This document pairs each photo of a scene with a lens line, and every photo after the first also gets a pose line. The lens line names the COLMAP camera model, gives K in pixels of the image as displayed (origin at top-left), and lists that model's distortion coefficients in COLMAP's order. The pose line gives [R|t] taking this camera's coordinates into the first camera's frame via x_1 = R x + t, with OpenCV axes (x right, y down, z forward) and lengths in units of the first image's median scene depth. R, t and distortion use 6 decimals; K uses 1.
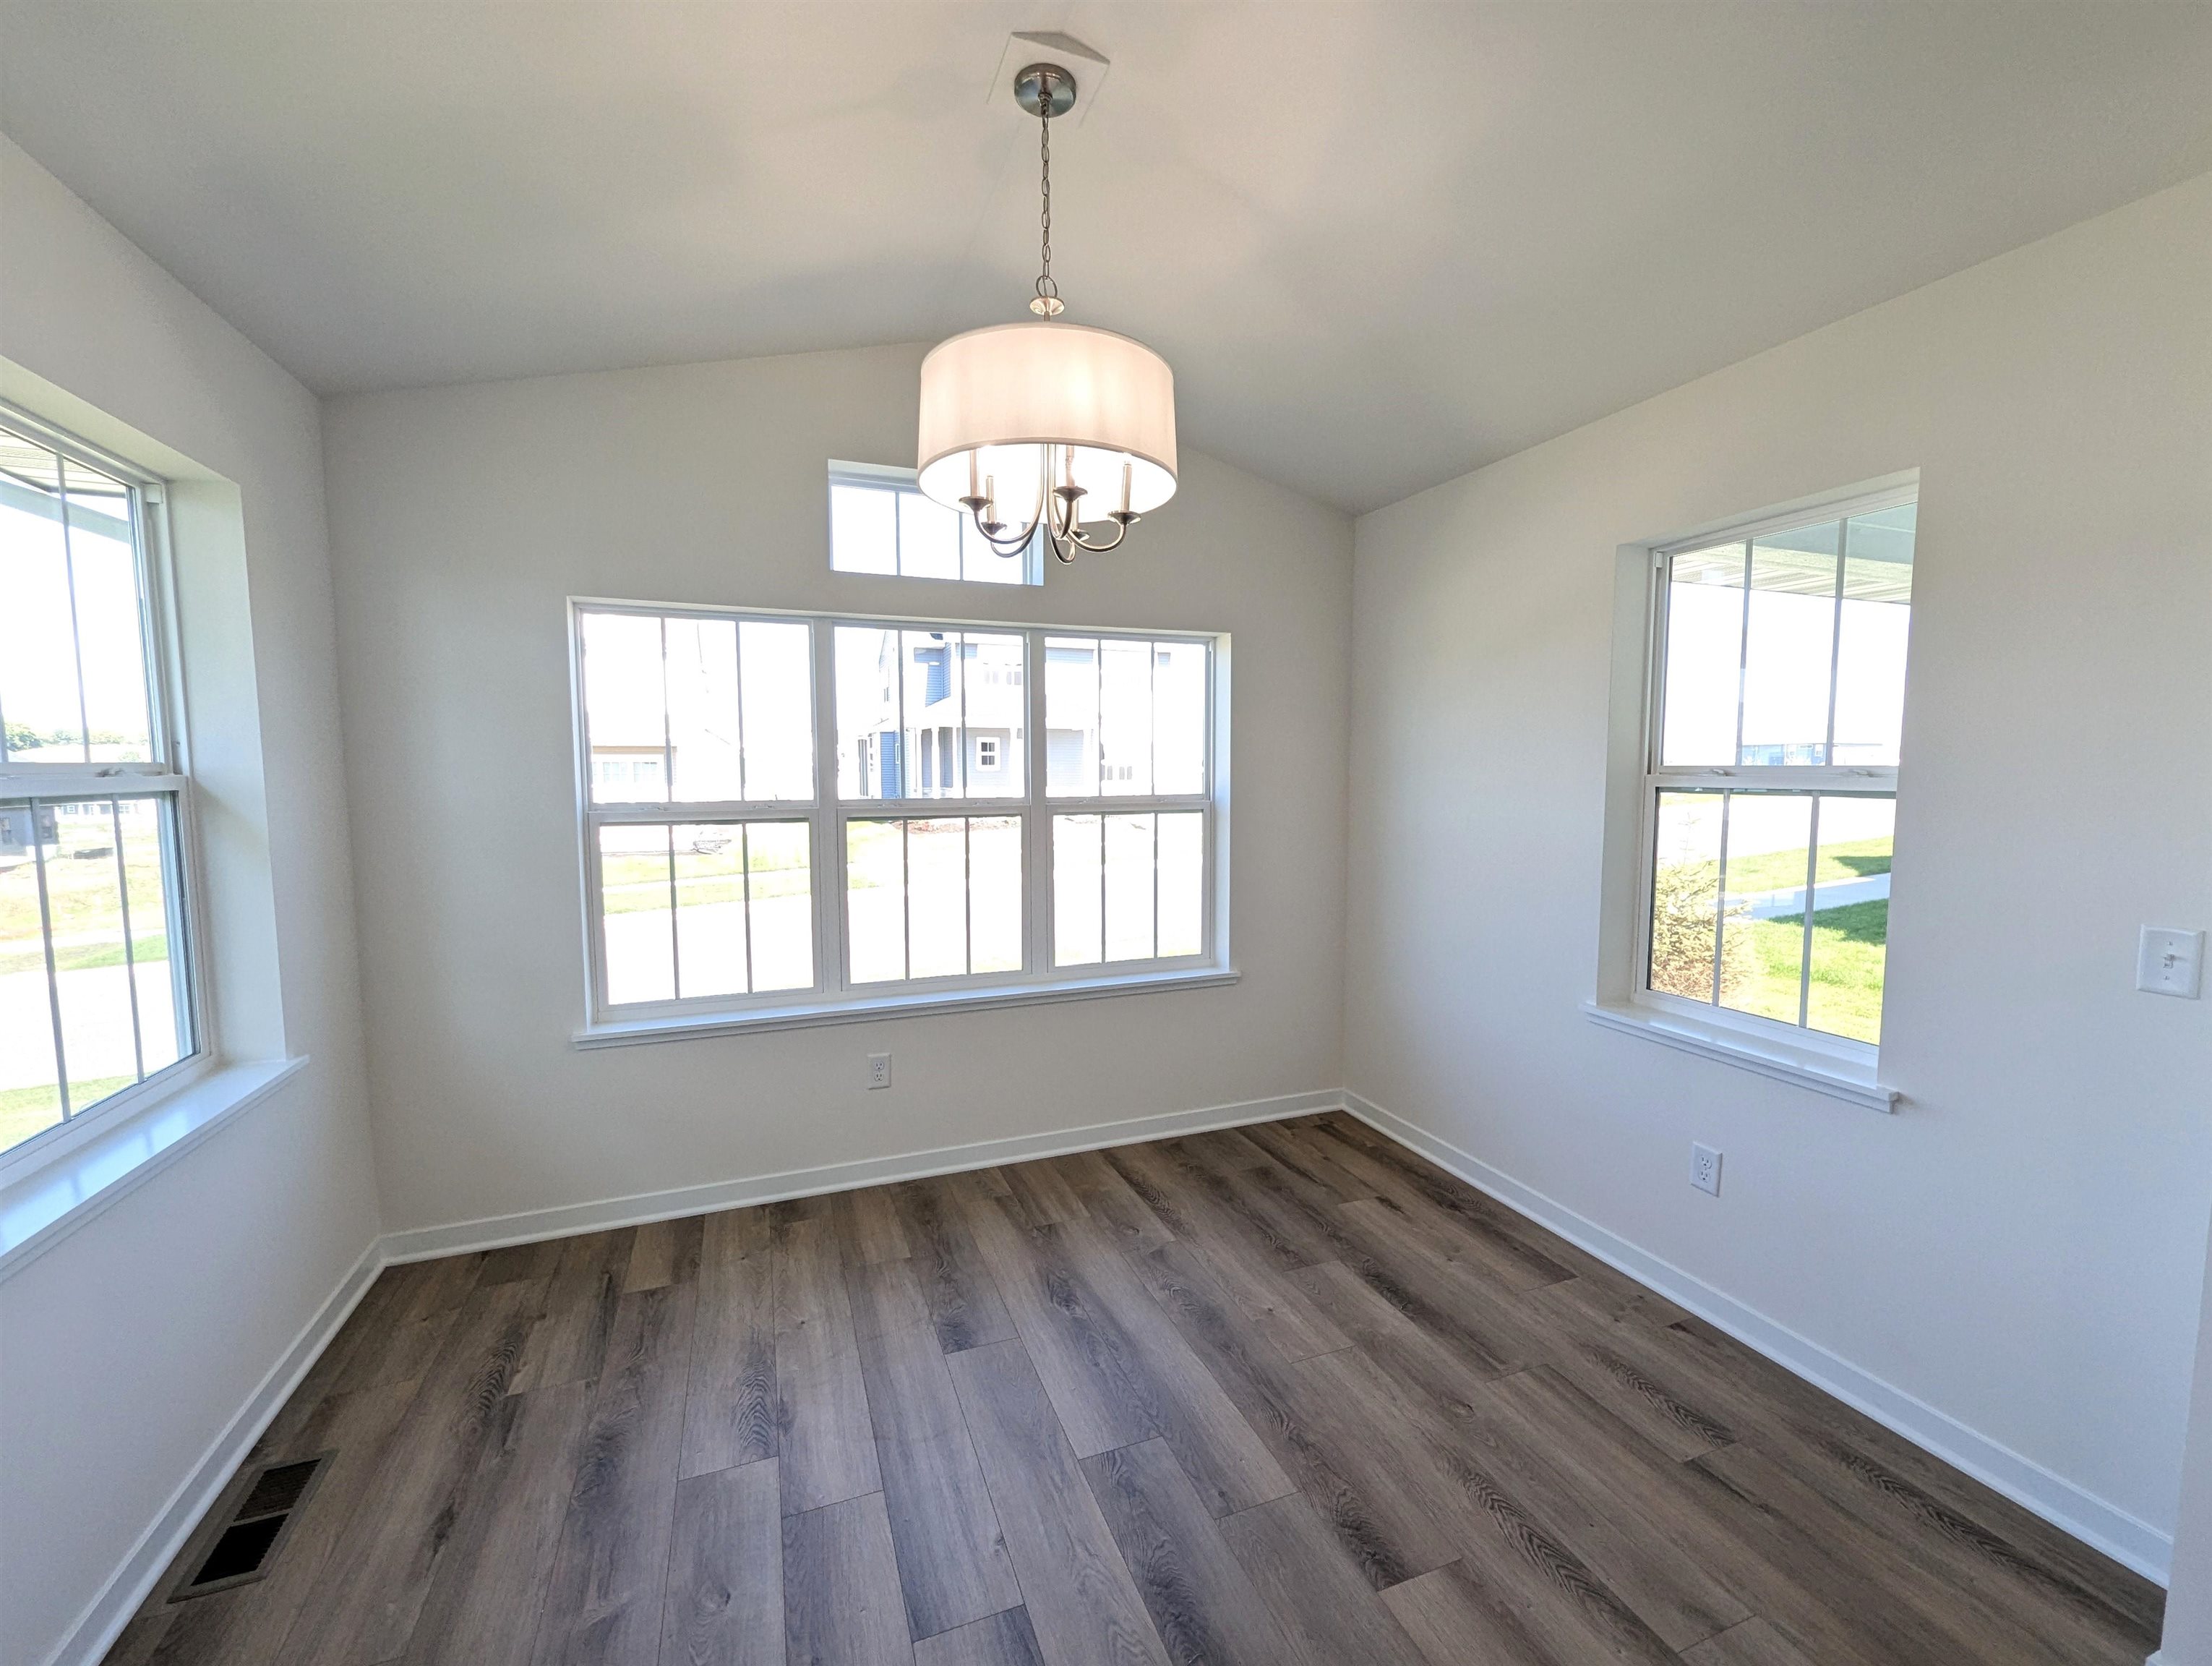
lens RADIAL K [[914.6, 0, 1107.5], [0, 914.6, 842.3], [0, 0, 1]] dist [0.001168, 0.000350]
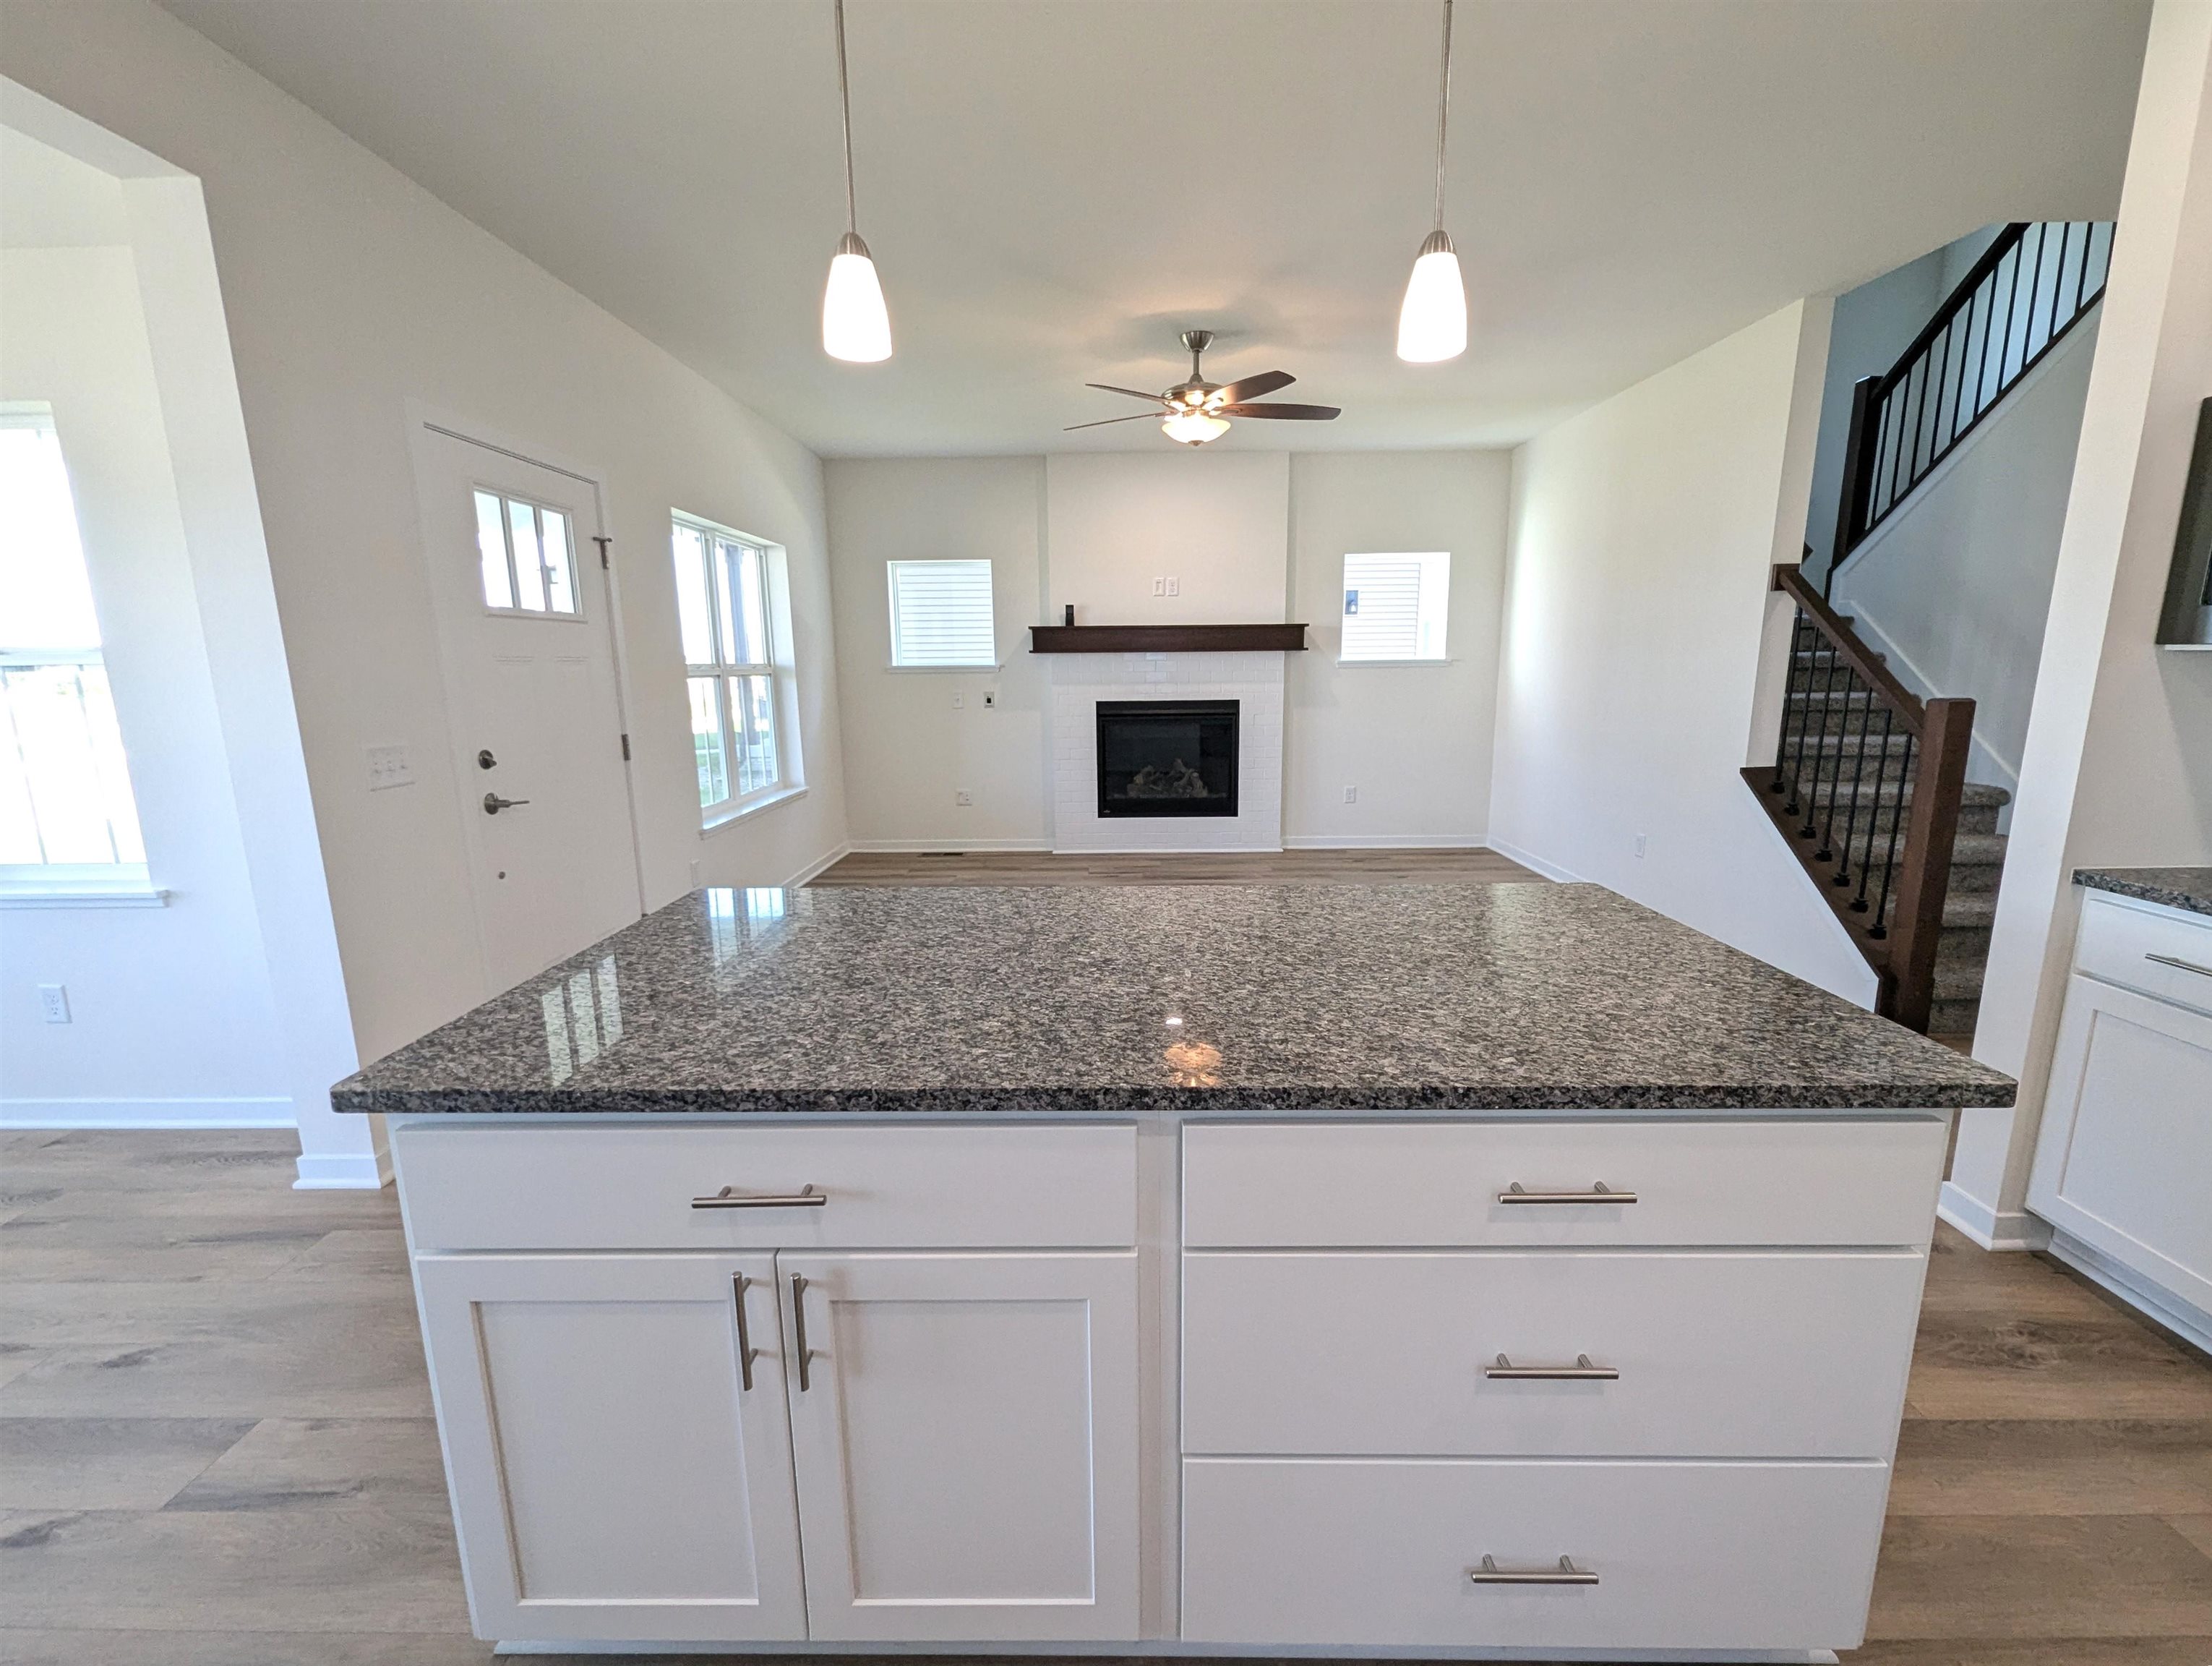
lens RADIAL K [[935.4, 0, 1107.7], [0, 935.4, 842.3], [0, 0, 1]] dist [0.000731, 0.000110]
pose [[0.372956, -0.179281, 0.910364, 0.112754], [0.088676, 0.983551, 0.157366, 0.087655], [-0.923602, 0.022037, 0.382719, -0.628566]]
